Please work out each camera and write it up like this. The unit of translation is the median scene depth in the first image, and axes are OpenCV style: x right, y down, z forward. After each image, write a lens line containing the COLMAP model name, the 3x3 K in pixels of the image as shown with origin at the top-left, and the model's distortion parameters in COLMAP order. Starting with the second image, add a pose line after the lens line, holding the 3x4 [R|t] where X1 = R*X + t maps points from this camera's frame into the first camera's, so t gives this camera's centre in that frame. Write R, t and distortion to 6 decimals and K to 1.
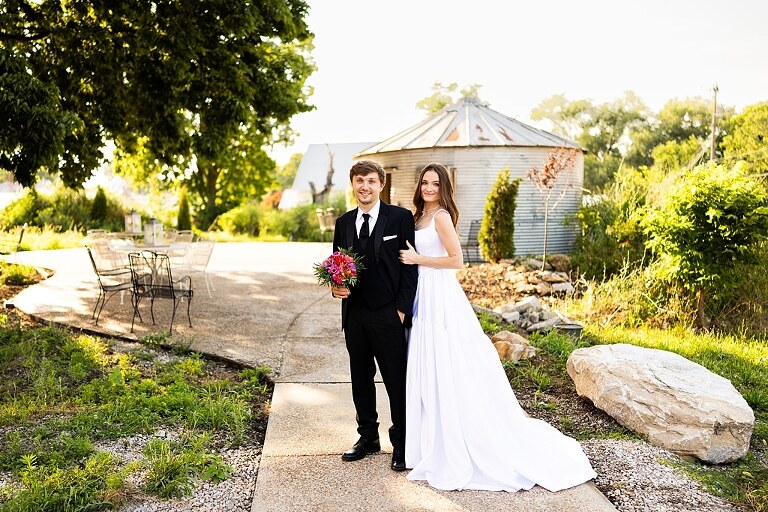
lens RADIAL K [[724.4, 0, 384.0], [0, 724.4, 256.0], [0, 0, 1]] dist [0.003321, -0.002882]
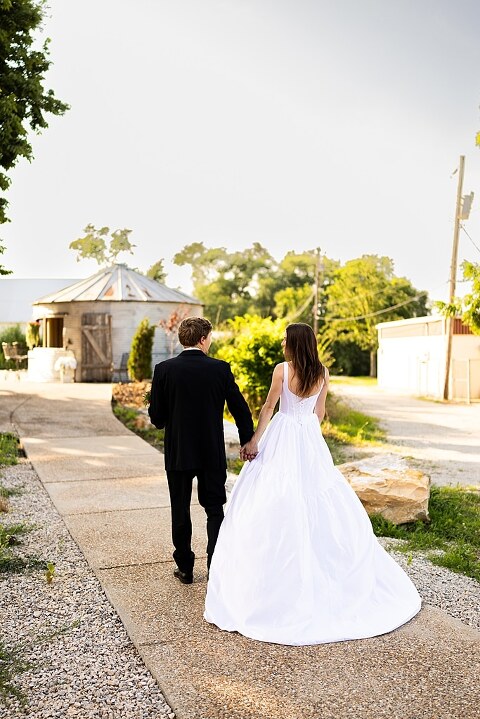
lens RADIAL K [[768.7, 0, 193.6], [0, 768.7, 360.9], [0, 0, 1]] dist [0.012227, -0.002200]
pose [[0.976870, 0.007569, 0.213698, -0.052885], [0.000569, 0.999278, -0.037995, 0.019085], [-0.213831, 0.037237, 0.976161, -0.403420]]
